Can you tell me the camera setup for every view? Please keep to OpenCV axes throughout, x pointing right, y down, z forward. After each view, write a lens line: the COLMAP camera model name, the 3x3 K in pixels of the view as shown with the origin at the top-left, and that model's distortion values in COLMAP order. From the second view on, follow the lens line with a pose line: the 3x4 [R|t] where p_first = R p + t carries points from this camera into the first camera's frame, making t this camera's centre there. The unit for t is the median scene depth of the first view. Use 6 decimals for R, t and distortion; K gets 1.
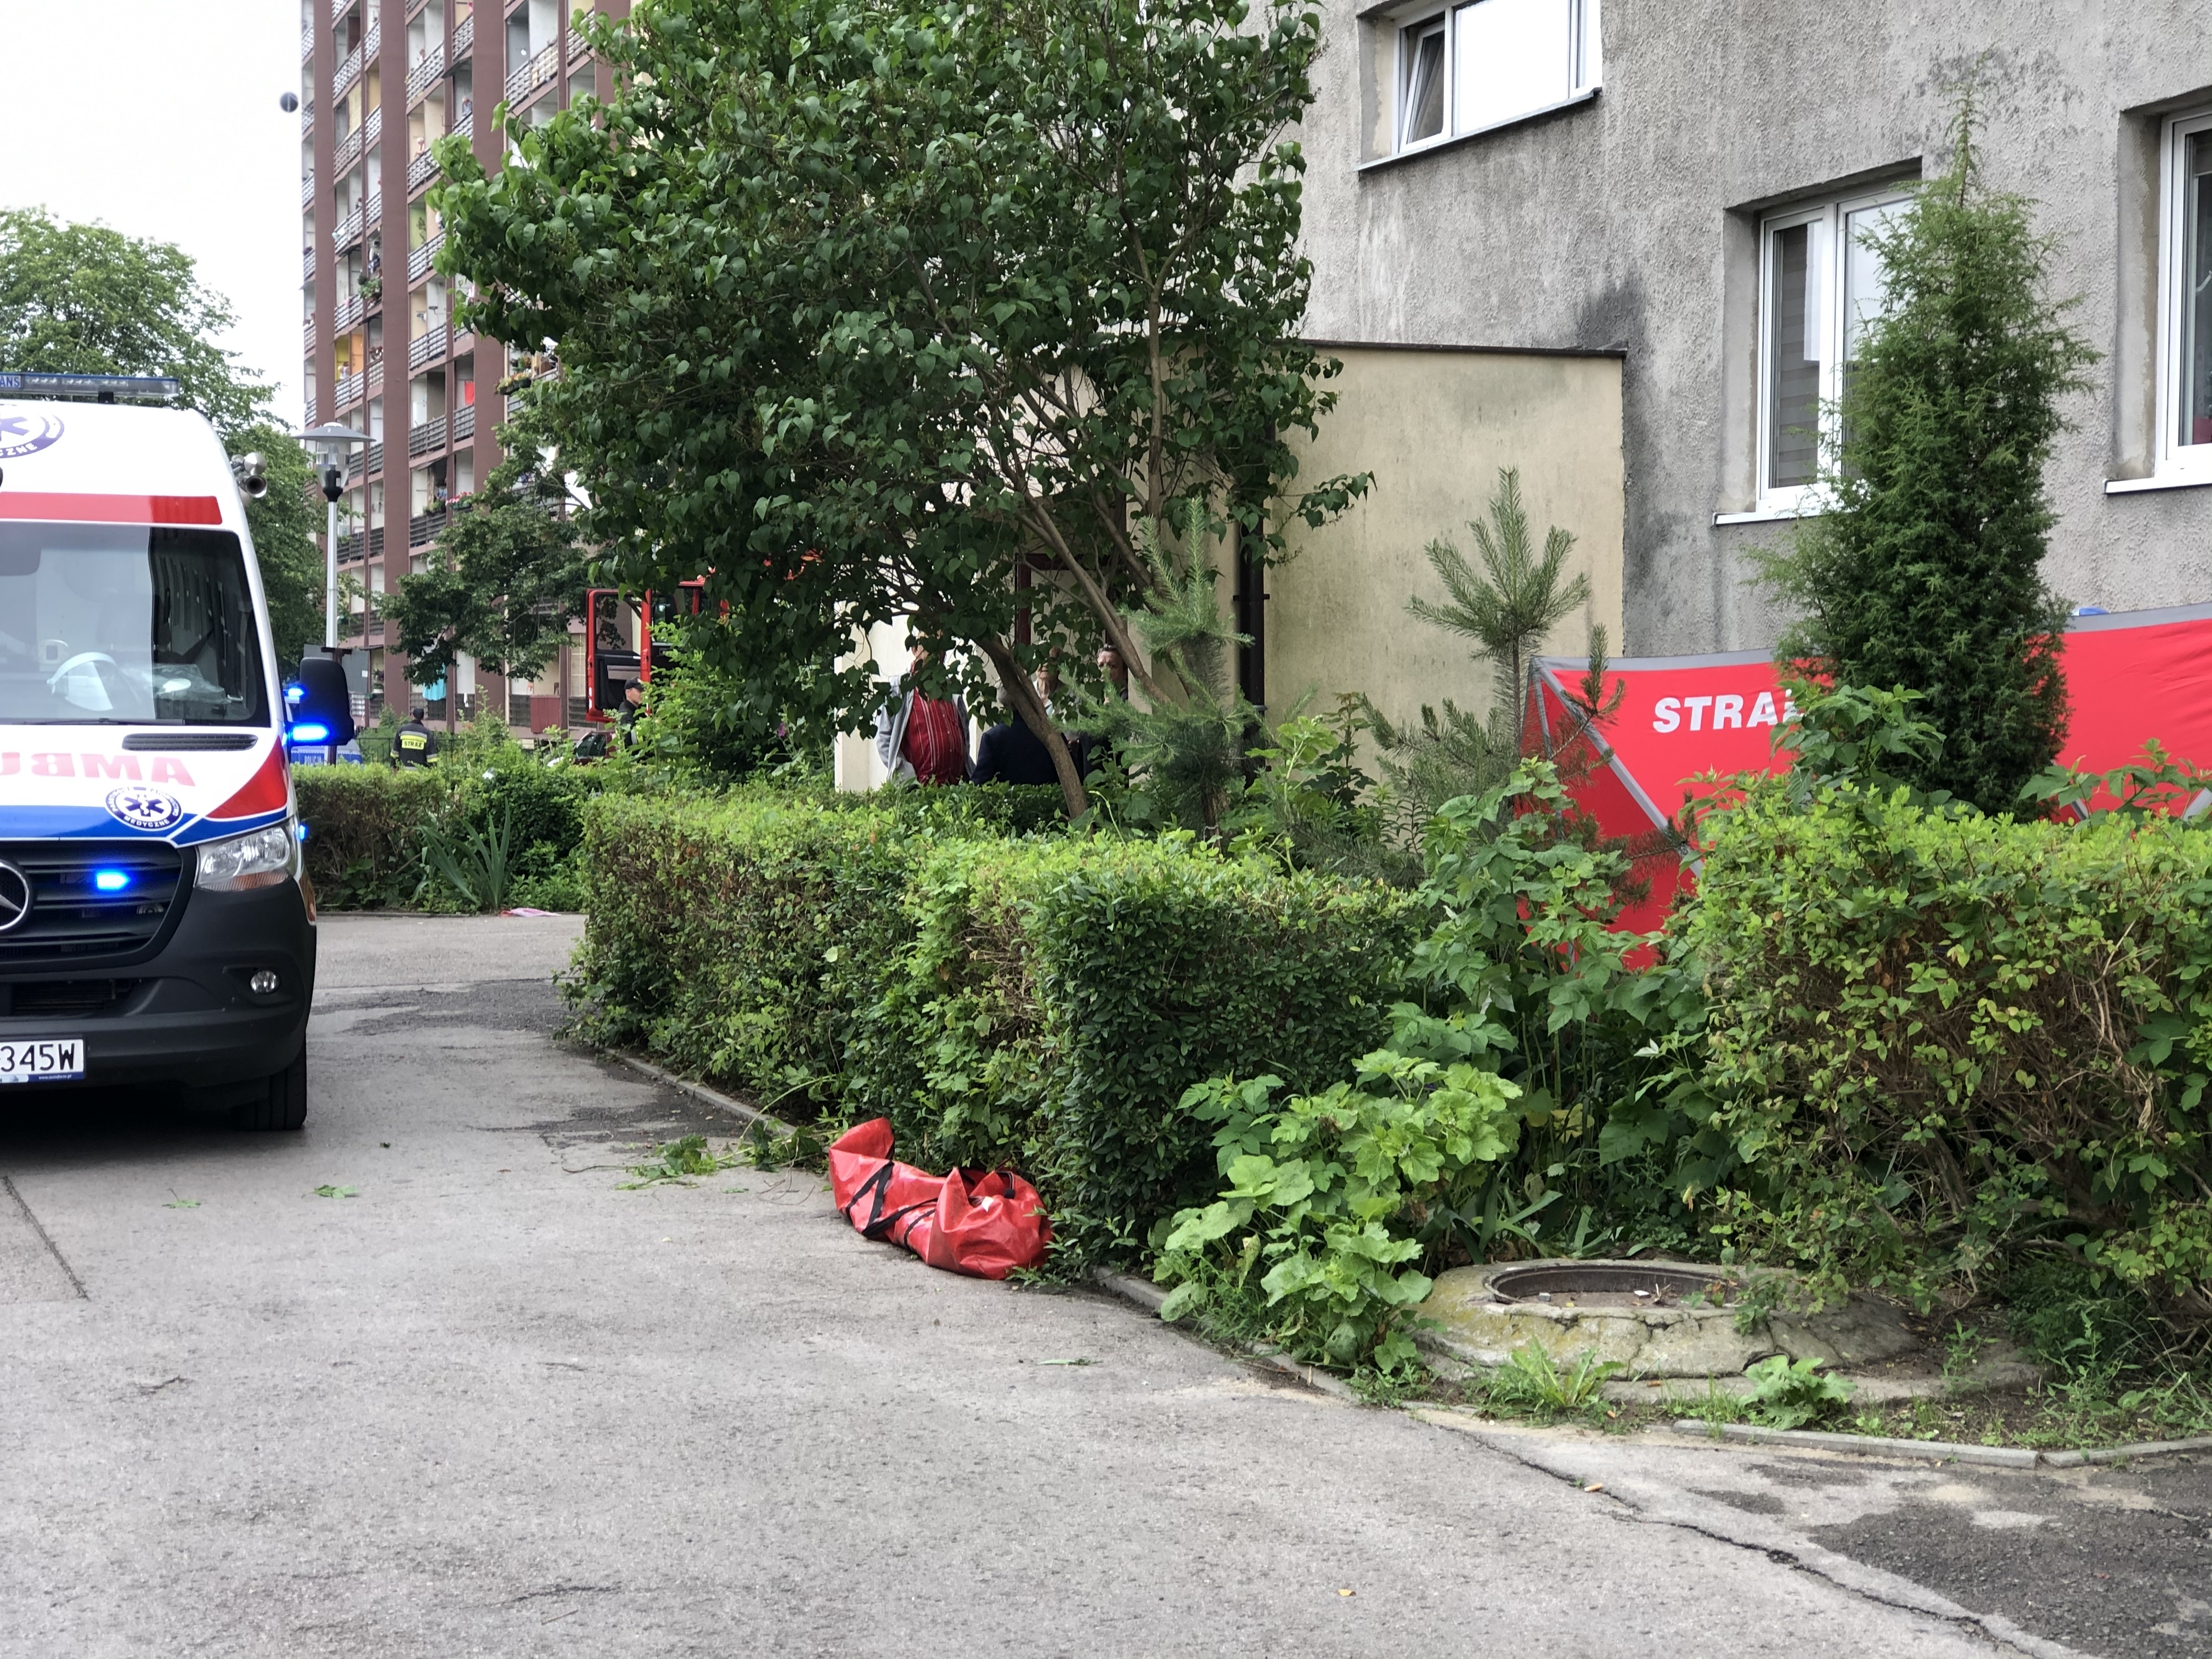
lens RADIAL K [[3719.8, 0, 1099.3], [0, 3719.8, 832.6], [0, 0, 1]] dist [0.051509, 0.000000]
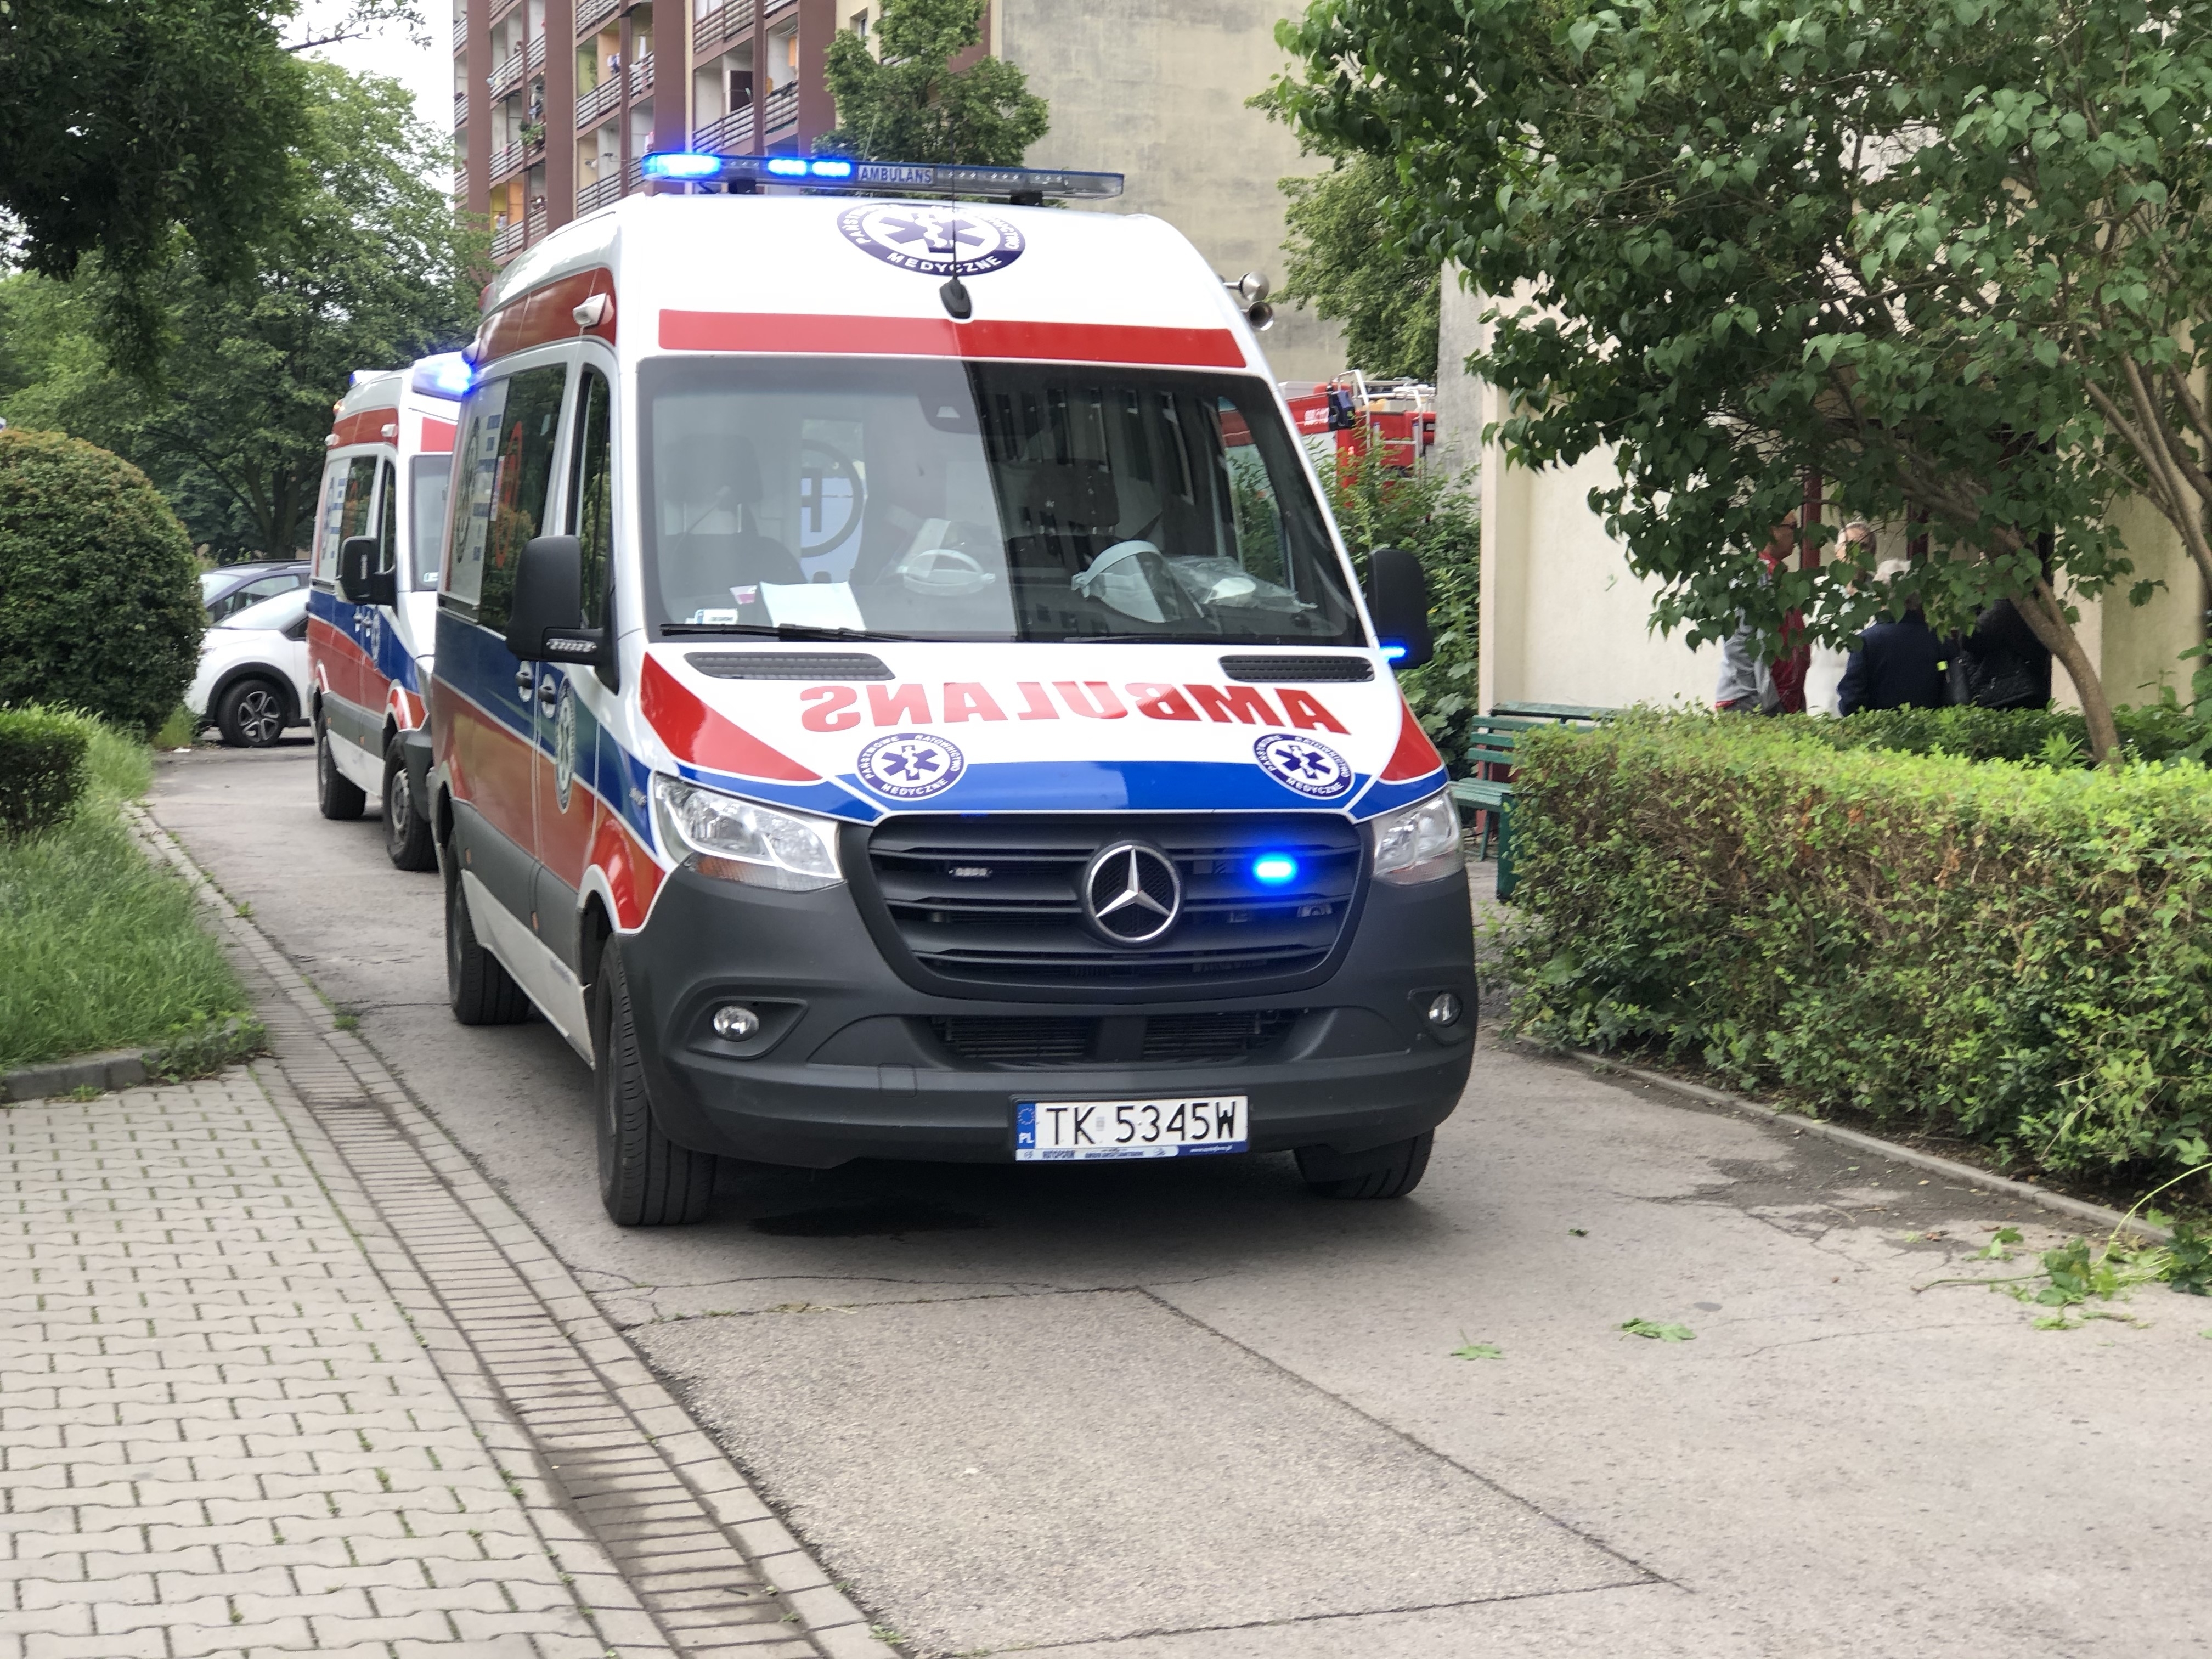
lens RADIAL K [[3719.8, 0, 1112.9], [0, 3719.8, 827.3], [0, 0, 1]] dist [0.051509, 0.000000]
pose [[0.999789, 0.012236, -0.016504, -0.229514], [-0.011652, 0.999318, 0.035033, -0.015784], [0.016921, -0.034834, 0.999250, 0.238705]]
